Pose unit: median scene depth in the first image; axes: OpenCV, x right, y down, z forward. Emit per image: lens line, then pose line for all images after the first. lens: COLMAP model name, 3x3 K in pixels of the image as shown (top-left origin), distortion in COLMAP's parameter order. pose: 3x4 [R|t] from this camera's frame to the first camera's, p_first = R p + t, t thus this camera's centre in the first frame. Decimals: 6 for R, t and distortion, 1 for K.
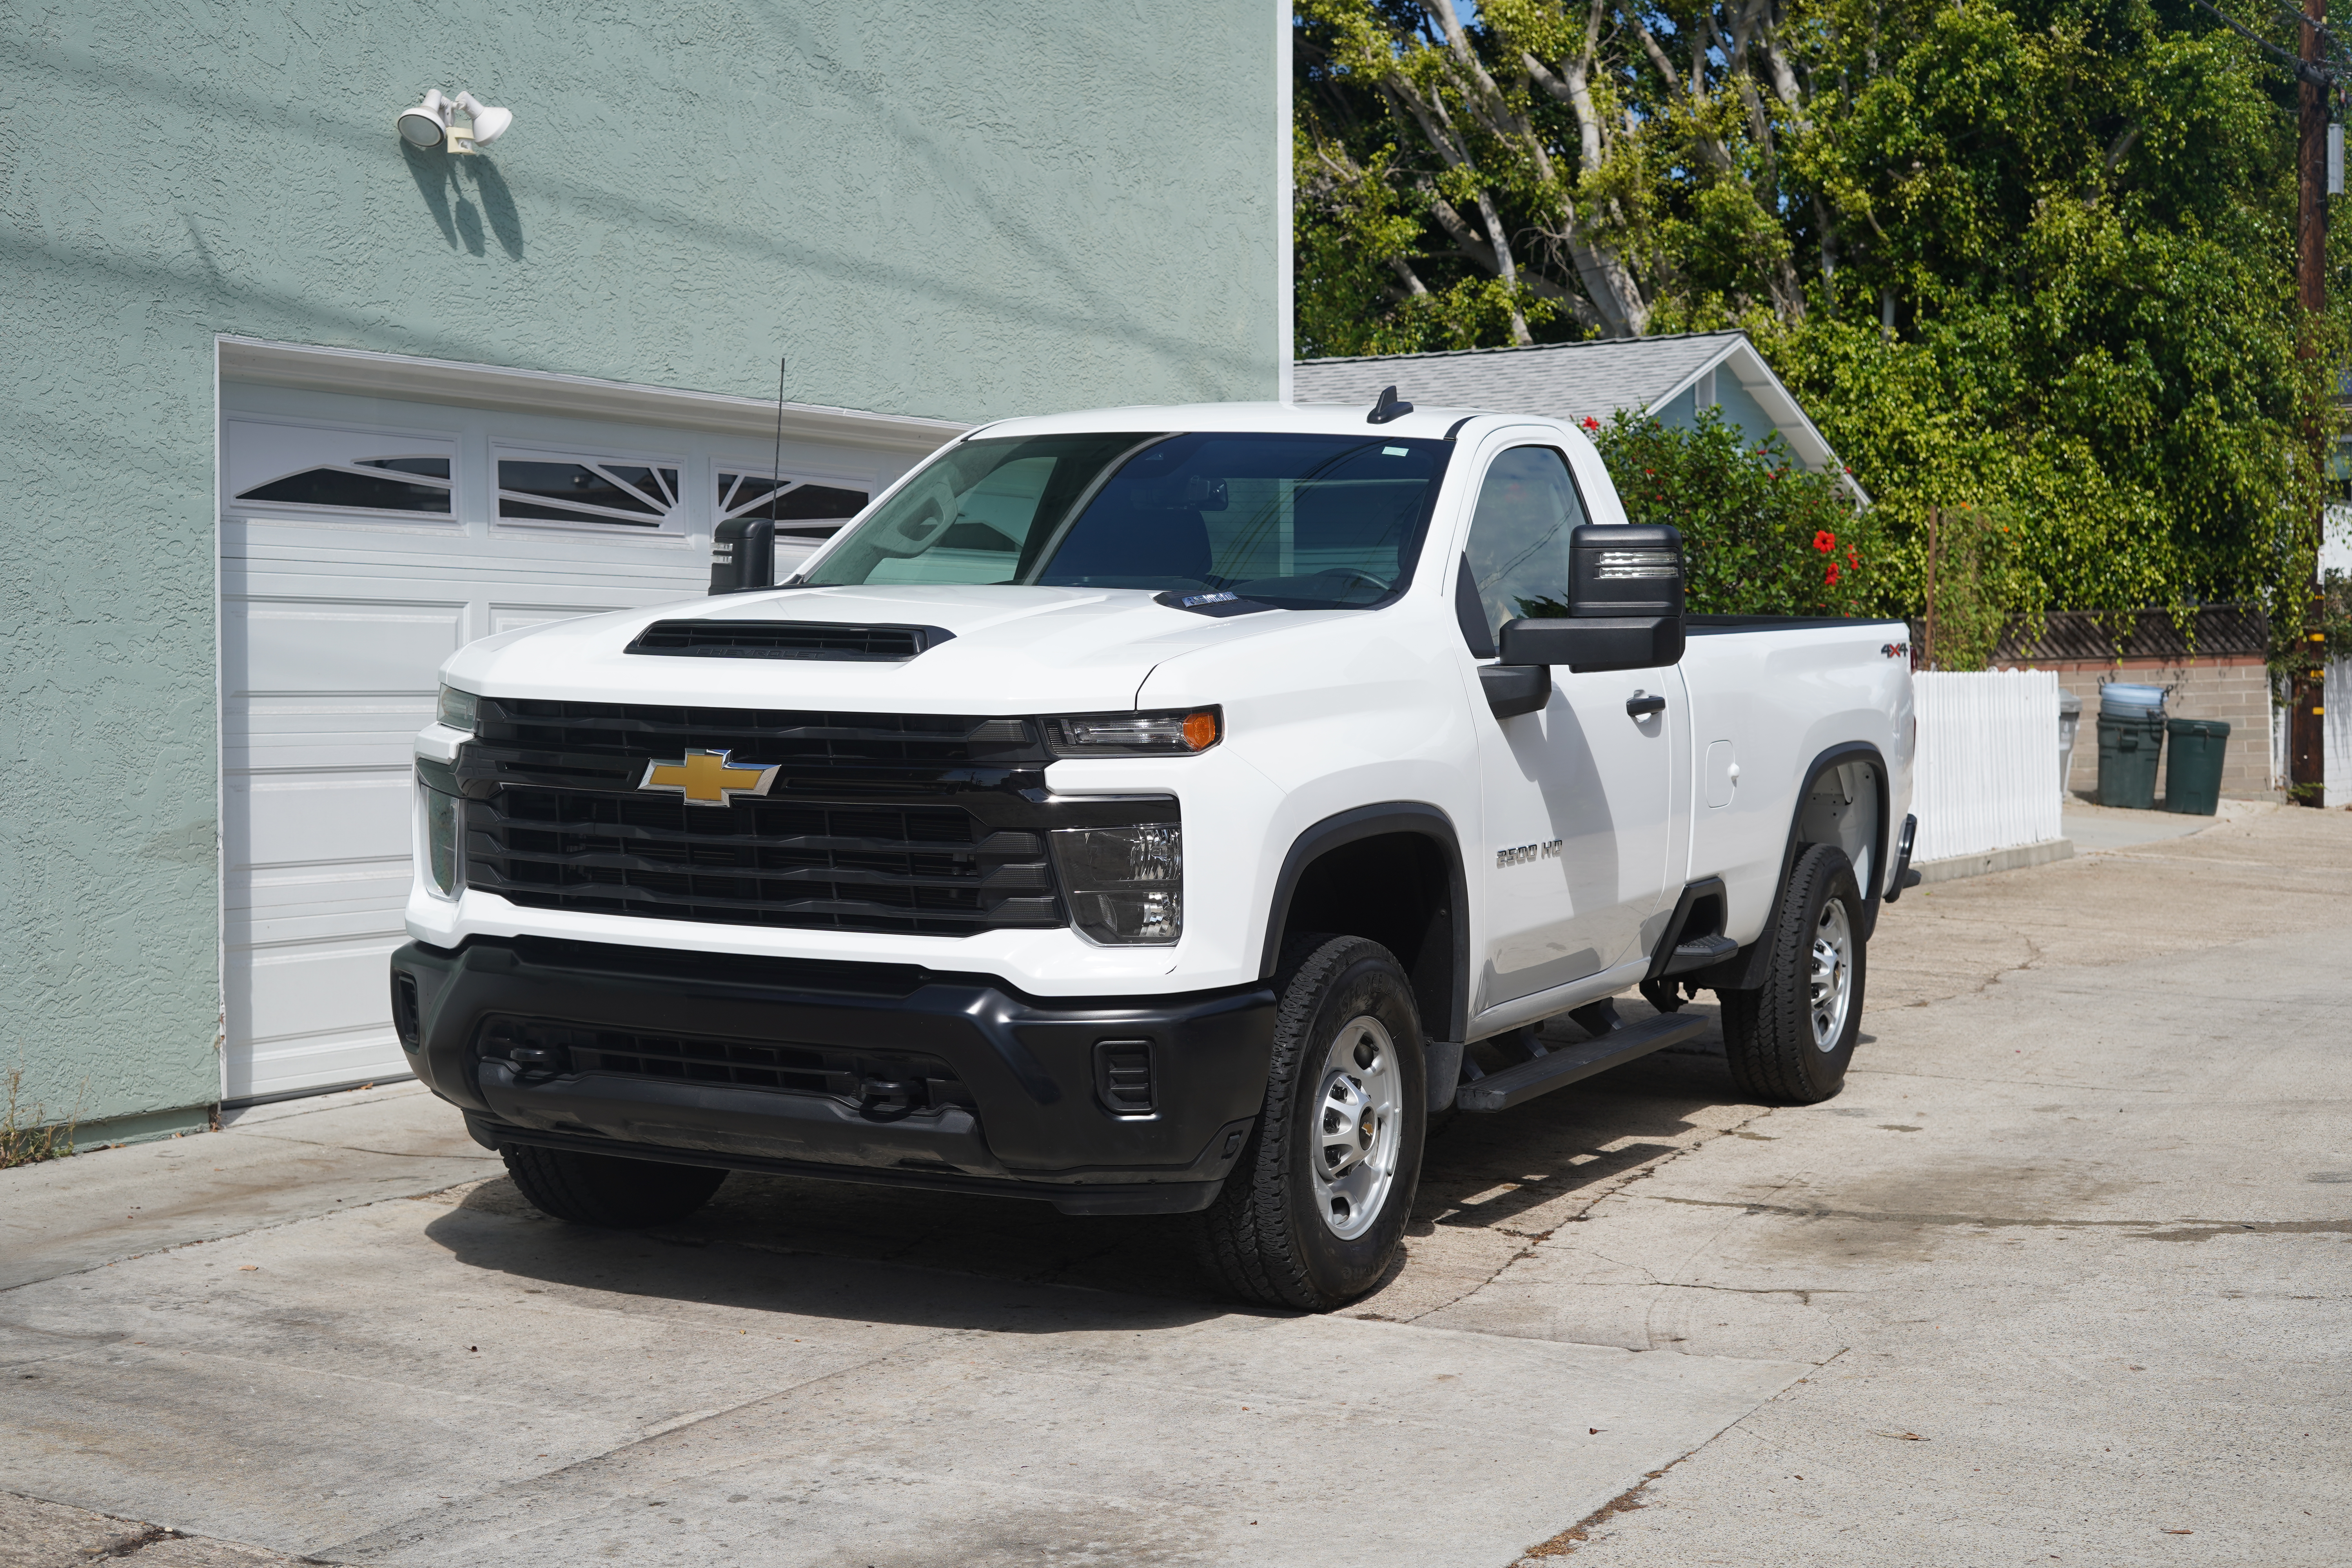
lens RADIAL K [[3405.3, 0, 1176.0], [0, 3405.3, 784.0], [0, 0, 1]] dist [-0.018346, -0.019145]
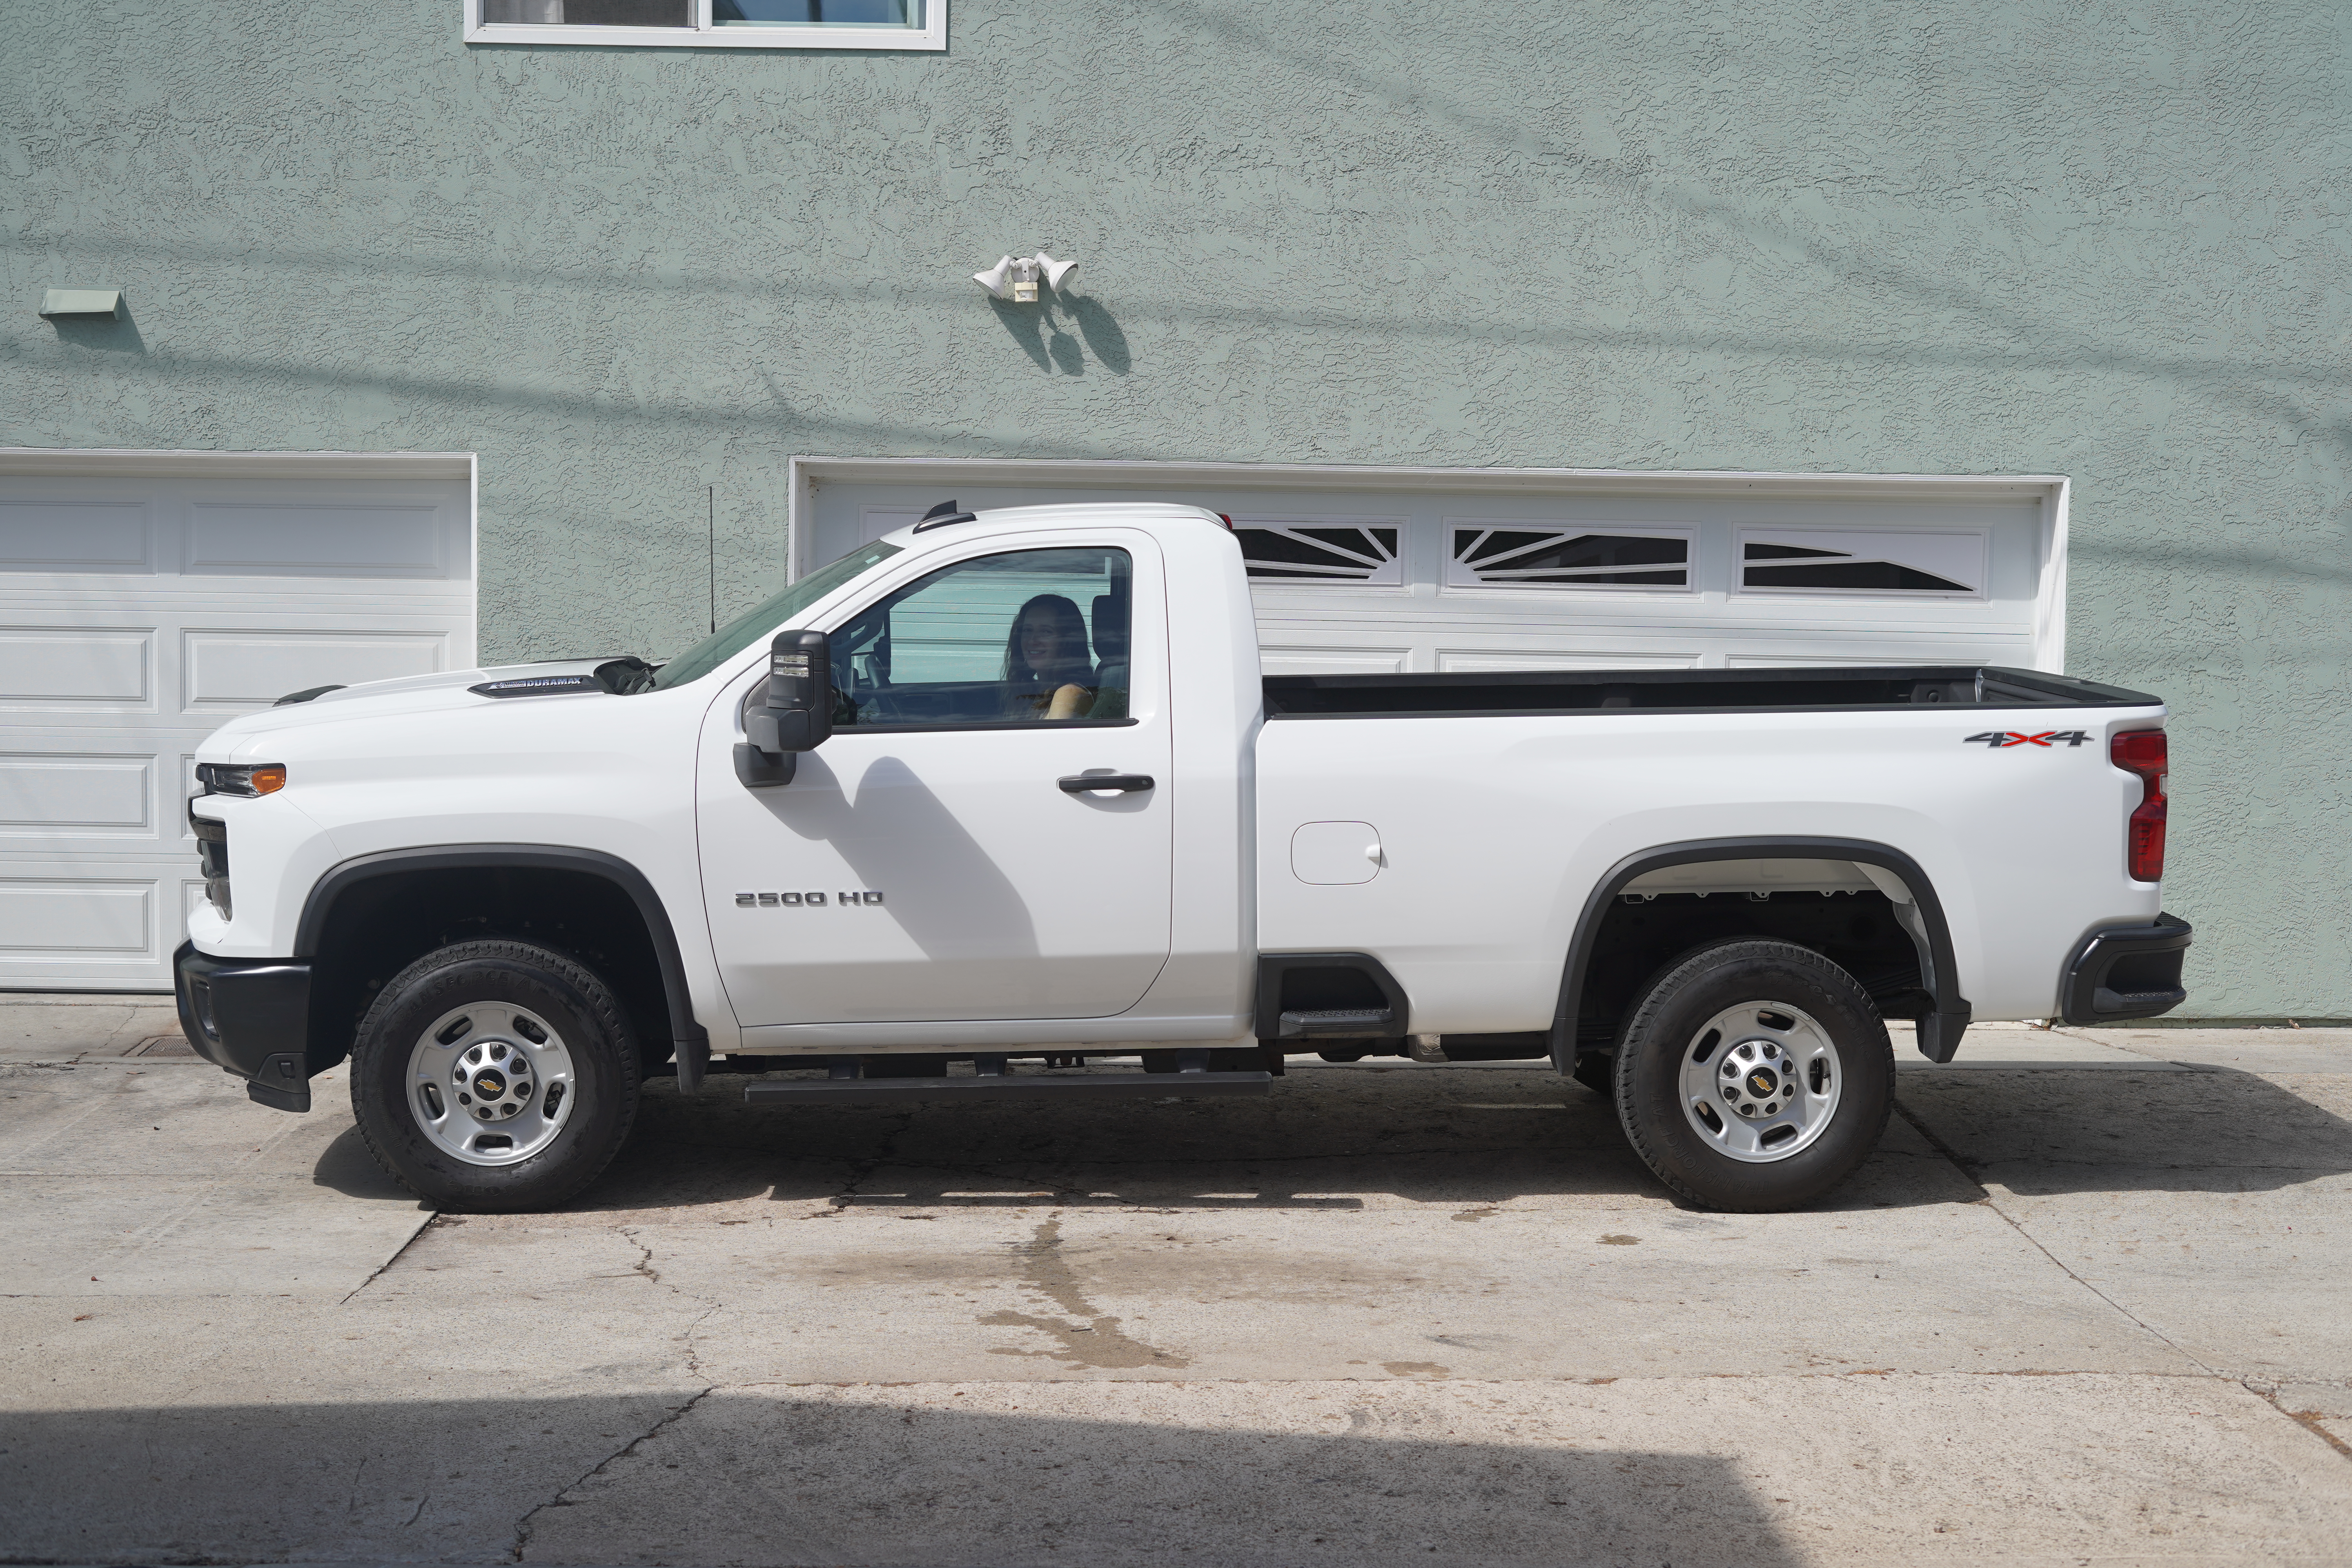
lens RADIAL K [[3385.7, 0, 1176.0], [0, 3385.7, 784.0], [0, 0, 1]] dist [-0.024827, 0.051055]
pose [[0.491285, 0.065271, -0.868550, 0.777137], [-0.043996, 0.997775, 0.050097, -0.055514], [0.869887, 0.013601, 0.493063, 0.334832]]
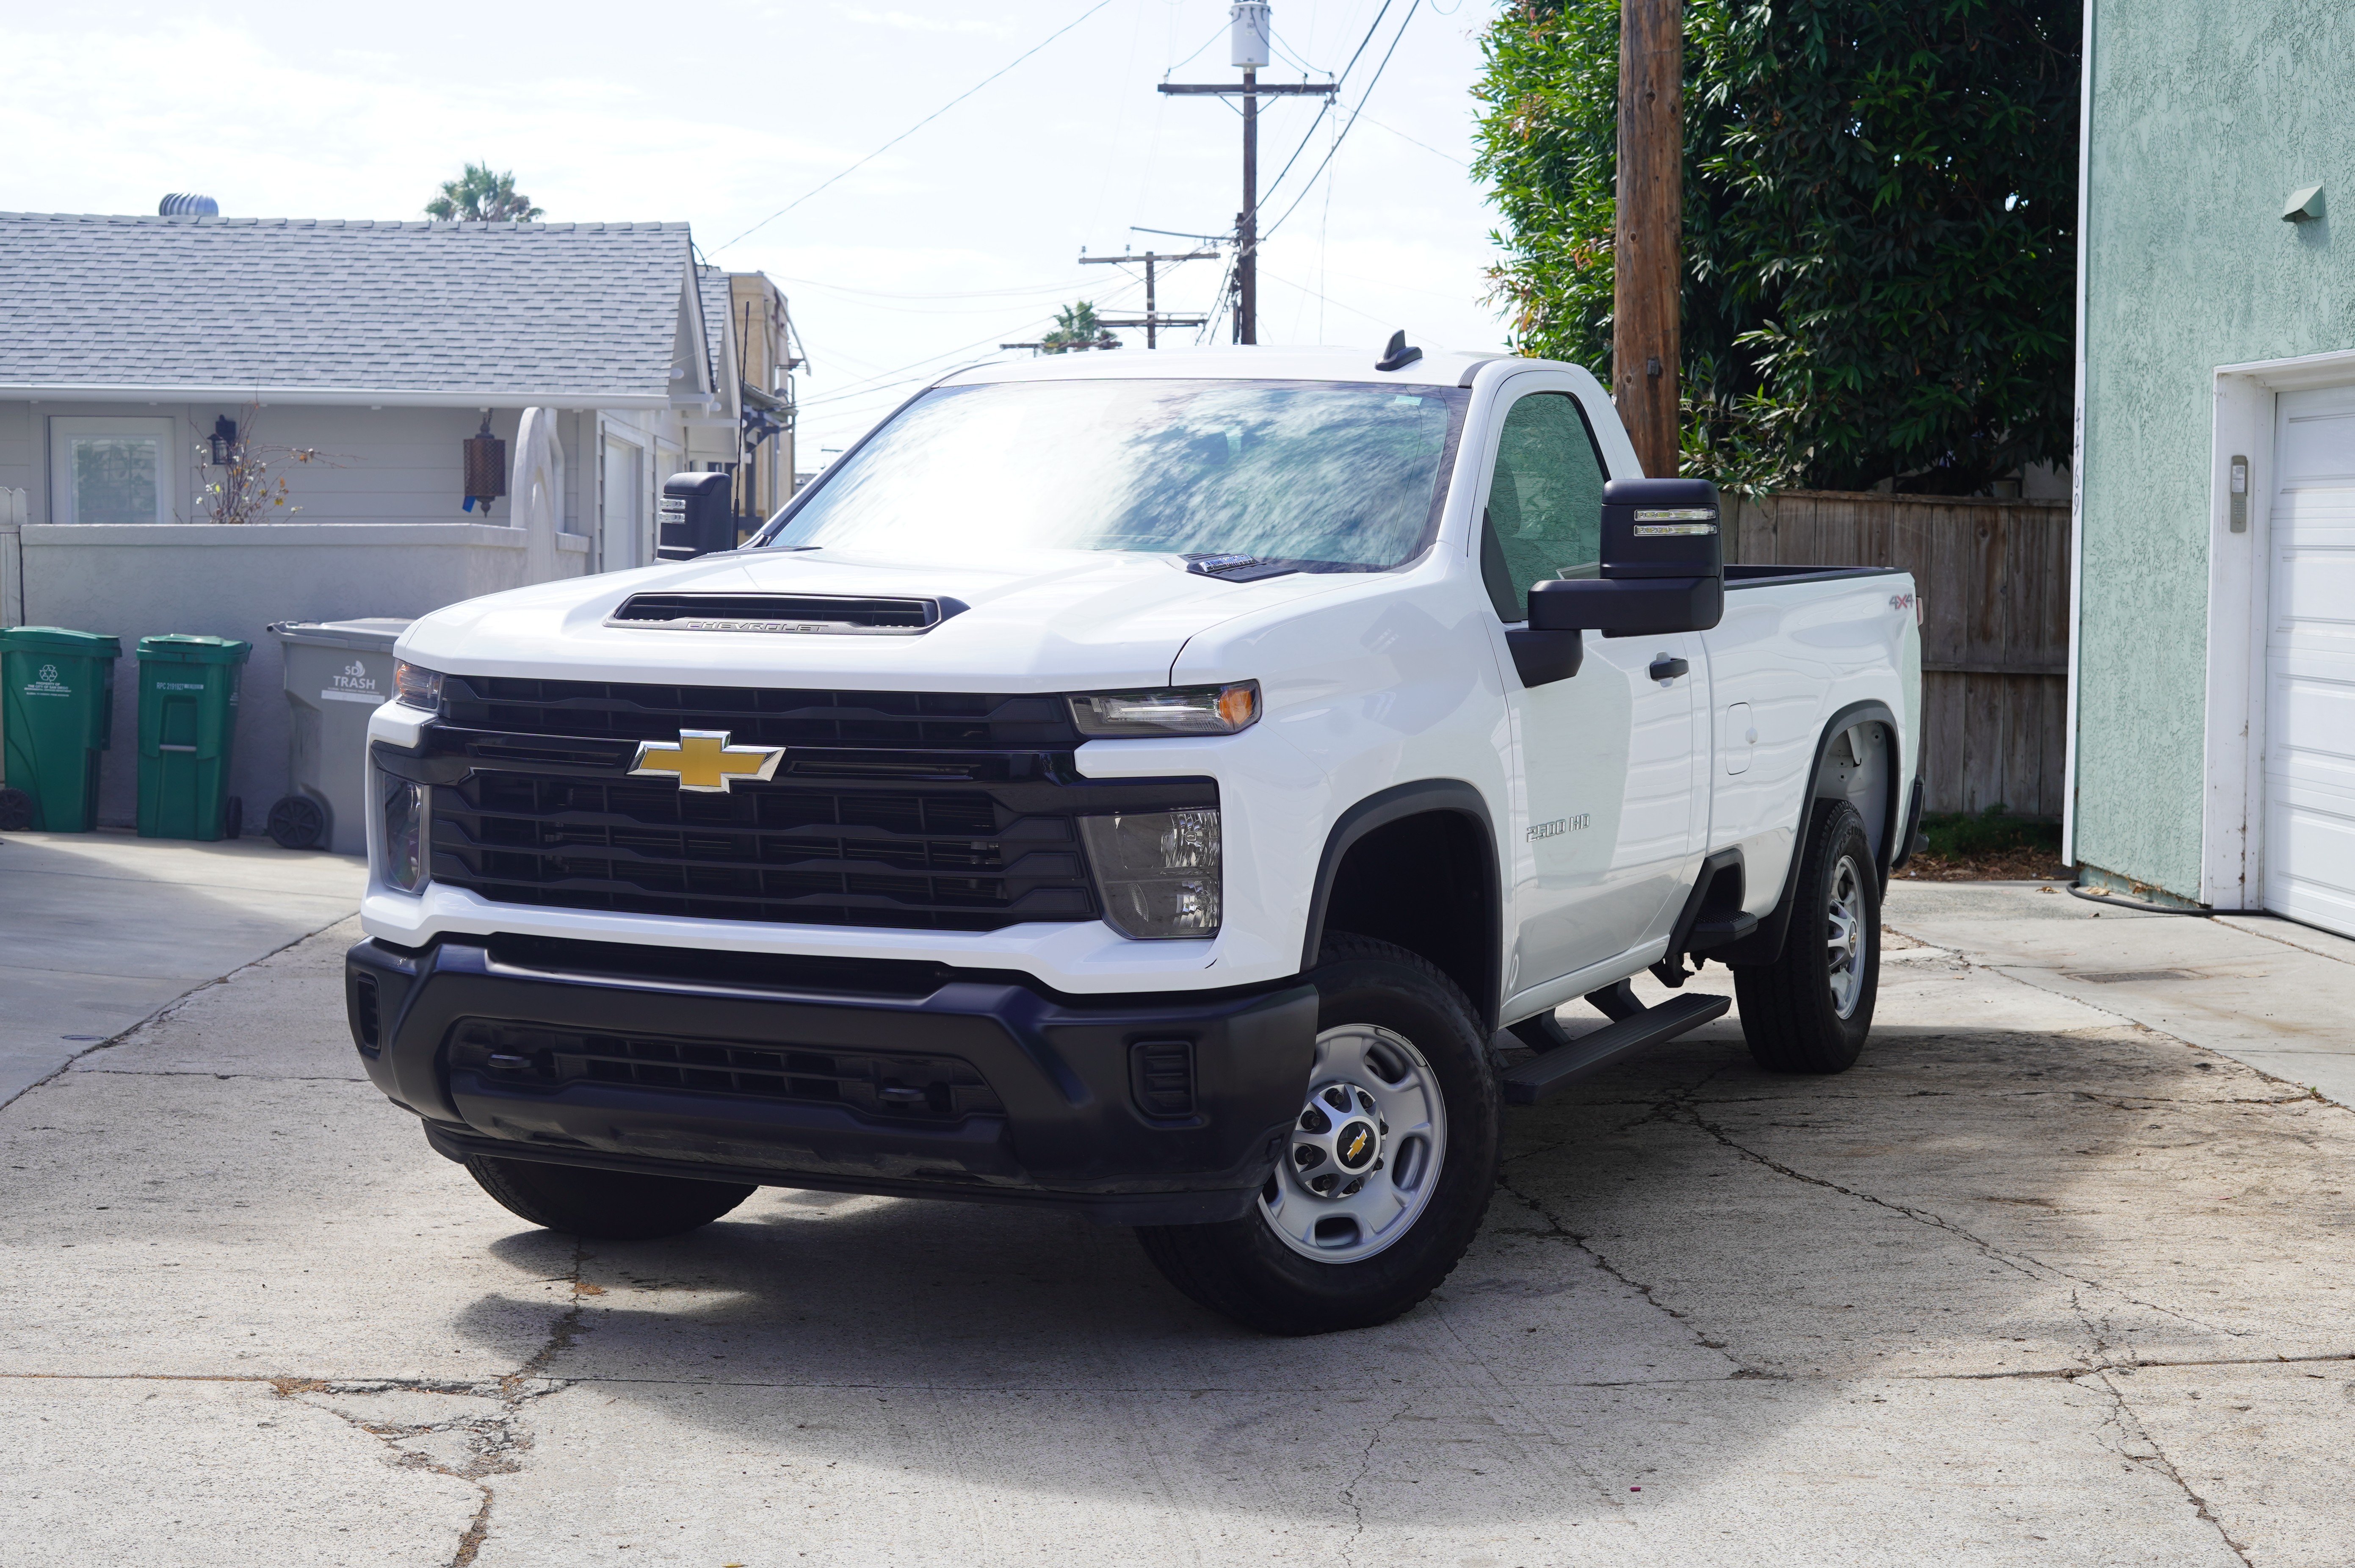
lens RADIAL K [[3684.0, 0, 1257.6], [0, 3684.0, 777.7], [0, 0, 1]] dist [-0.018563, -0.010590]
pose [[-0.841244, 0.031915, -0.539712, 0.533932], [-0.022403, 0.995341, 0.093778, -0.063290], [0.540191, 0.090981, -0.836610, 1.314264]]
